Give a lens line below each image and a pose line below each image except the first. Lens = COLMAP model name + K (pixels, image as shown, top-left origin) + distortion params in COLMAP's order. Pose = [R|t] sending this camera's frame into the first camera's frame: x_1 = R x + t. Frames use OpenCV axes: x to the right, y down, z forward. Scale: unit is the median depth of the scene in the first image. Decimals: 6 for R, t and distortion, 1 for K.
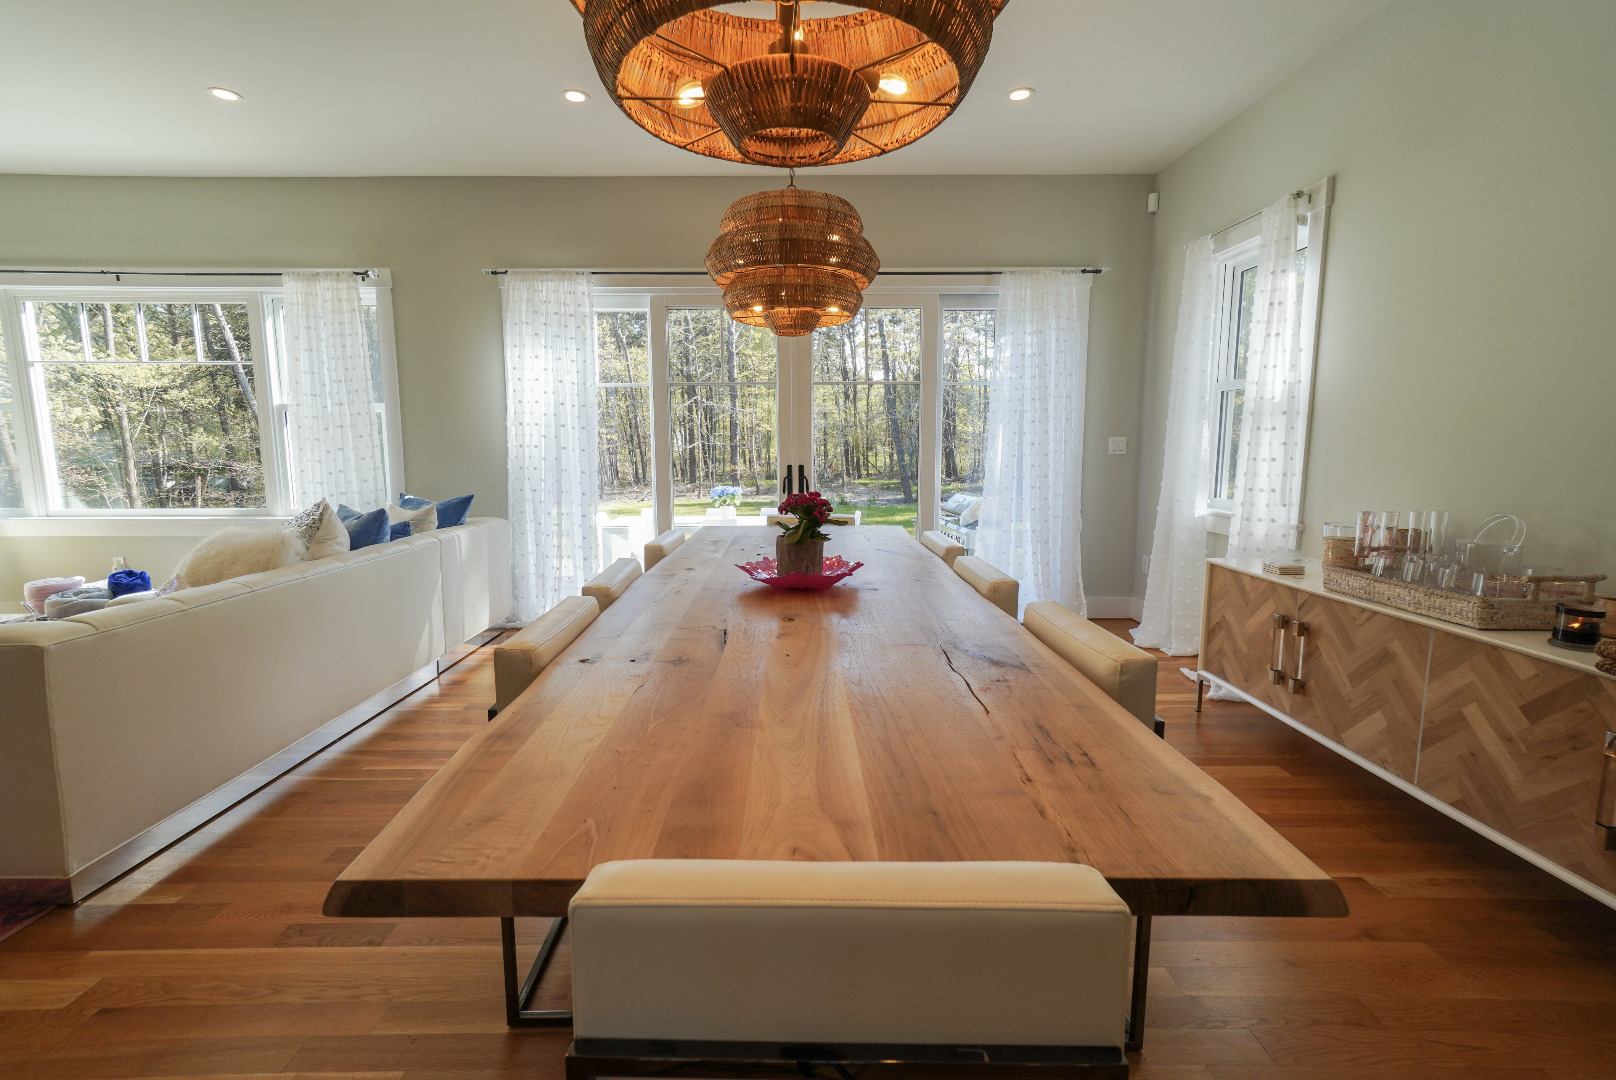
lens RADIAL K [[697.3, 0, 792.3], [0, 697.3, 530.0], [0, 0, 1]] dist [-0.026362, 0.019584]
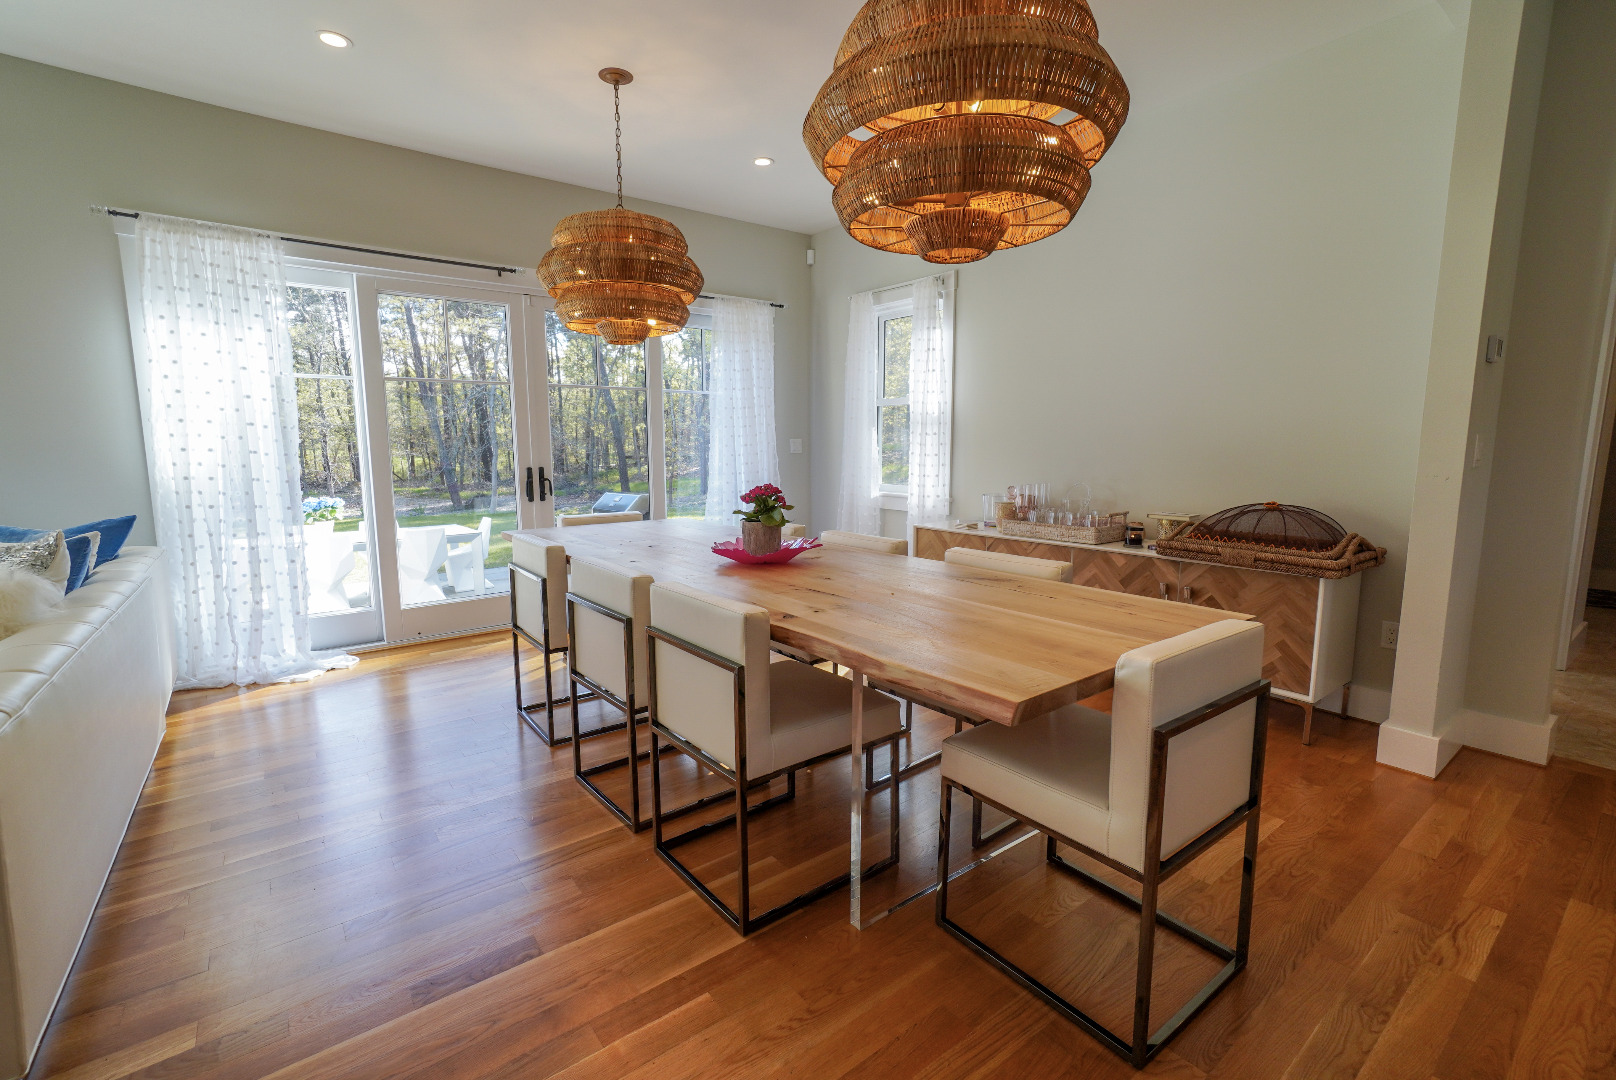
lens RADIAL K [[697.3, 0, 792.3], [0, 697.3, 530.0], [0, 0, 1]] dist [-0.026362, 0.019584]
pose [[0.802826, -0.073913, 0.591614, -0.372242], [0.075534, 0.996899, 0.022046, 0.001595], [-0.591409, 0.026988, 0.805920, -0.008643]]
